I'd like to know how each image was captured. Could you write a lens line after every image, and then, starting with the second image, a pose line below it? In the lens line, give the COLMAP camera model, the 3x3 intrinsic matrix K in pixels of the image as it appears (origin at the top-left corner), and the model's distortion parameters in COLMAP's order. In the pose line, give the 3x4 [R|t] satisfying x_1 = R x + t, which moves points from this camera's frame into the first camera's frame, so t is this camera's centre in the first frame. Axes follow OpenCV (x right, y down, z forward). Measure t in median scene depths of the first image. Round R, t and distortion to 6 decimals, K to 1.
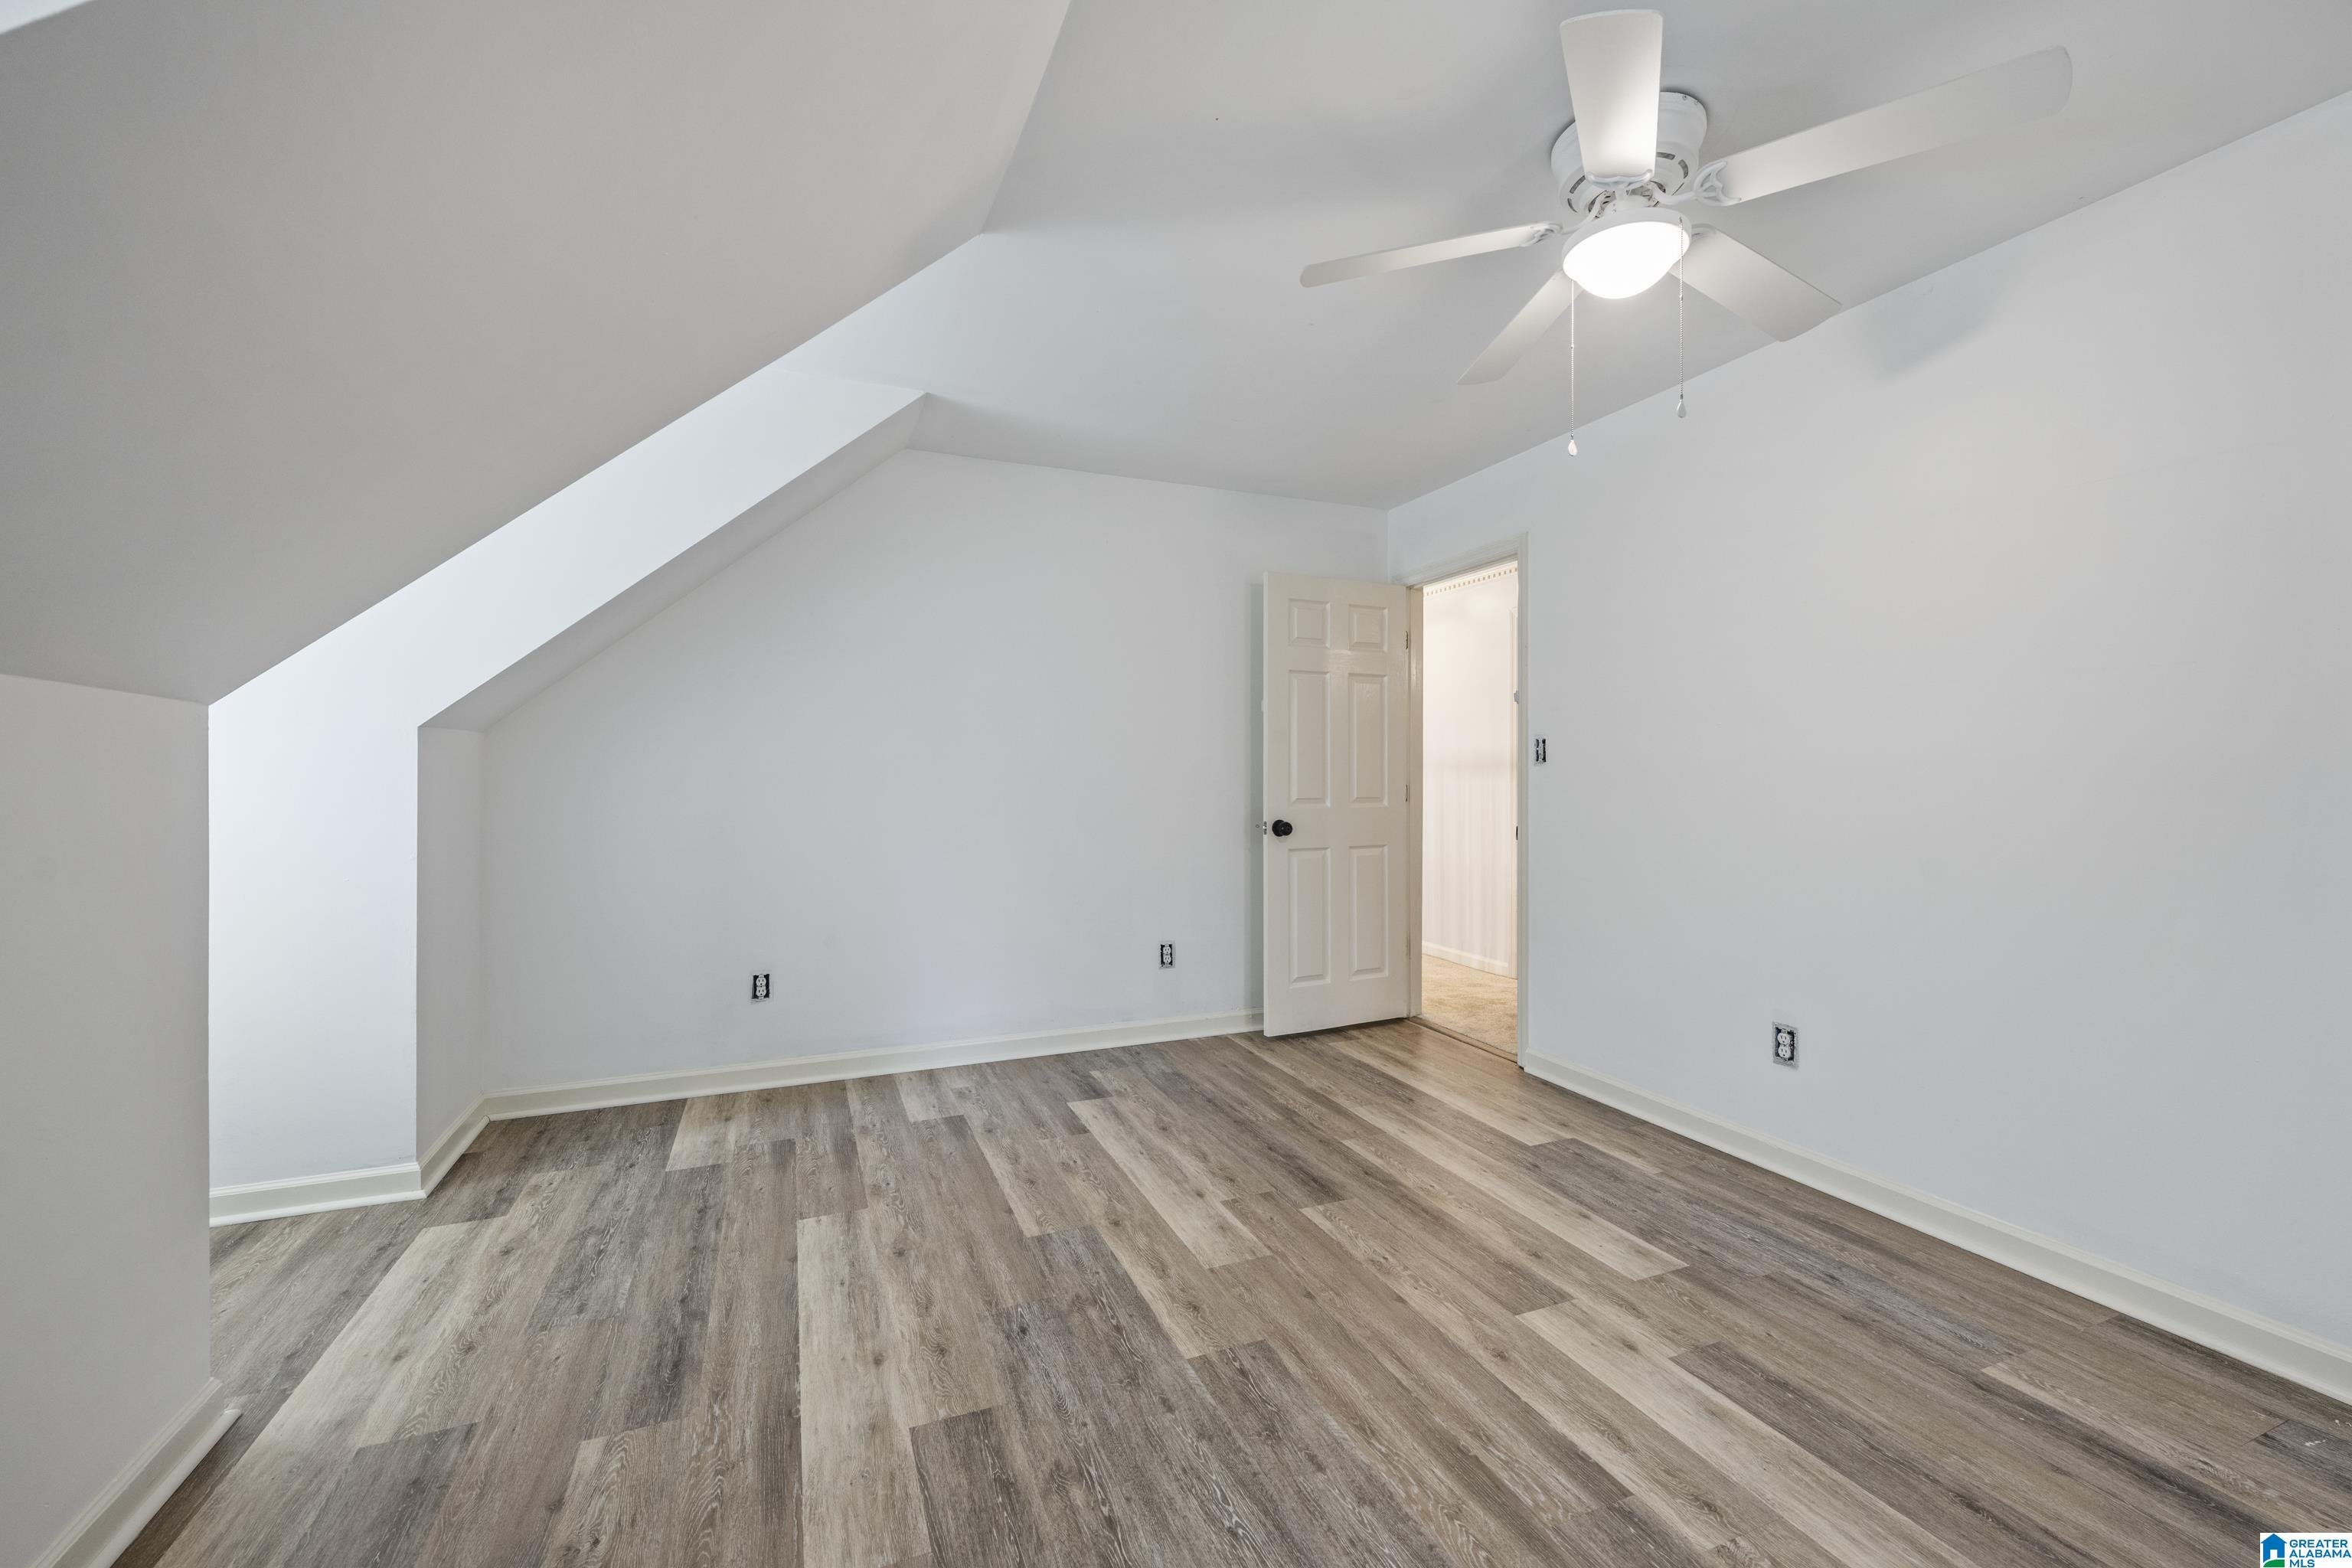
lens RADIAL K [[940.0, 0, 1176.0], [0, 940.0, 784.0], [0, 0, 1]] dist [-0.000778, -0.000237]
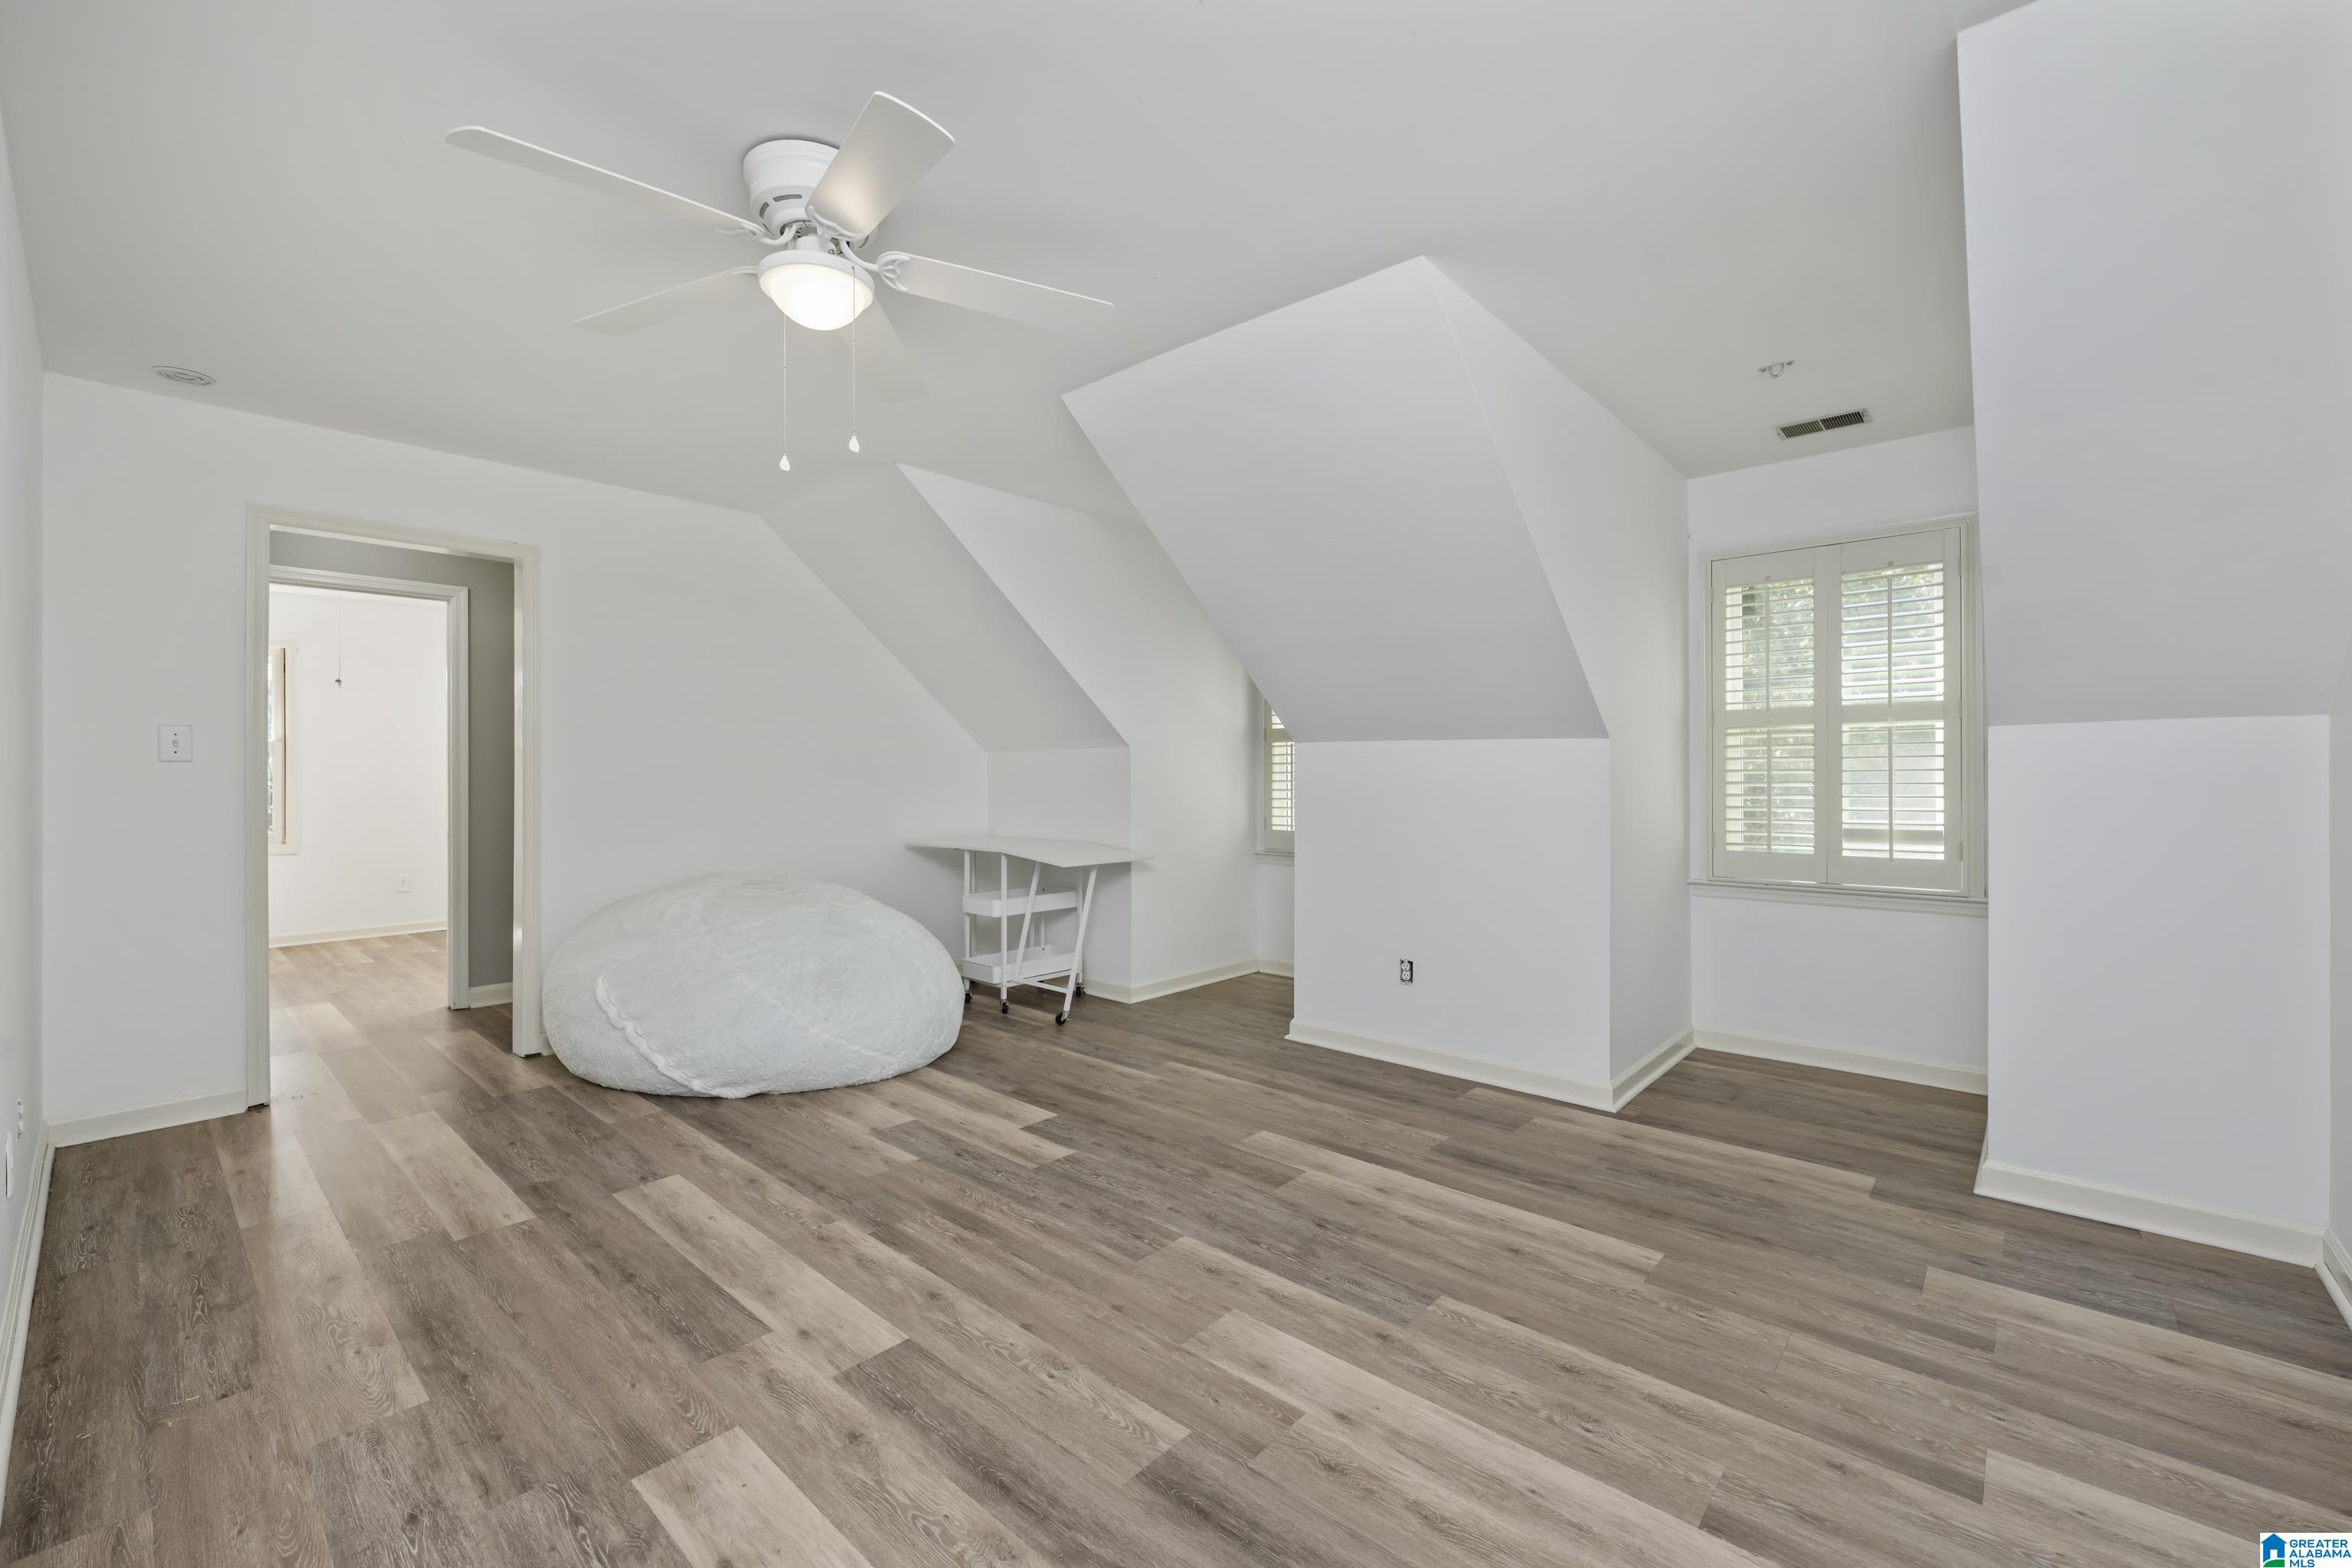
lens RADIAL K [[951.7, 0, 1176.0], [0, 951.7, 784.0], [0, 0, 1]] dist [0.000866, 0.000160]
pose [[-0.899273, 0.005708, -0.437351, 0.506443], [-0.003900, 0.999770, 0.021068, -0.020857], [0.437371, 0.020652, -0.899044, 1.865681]]
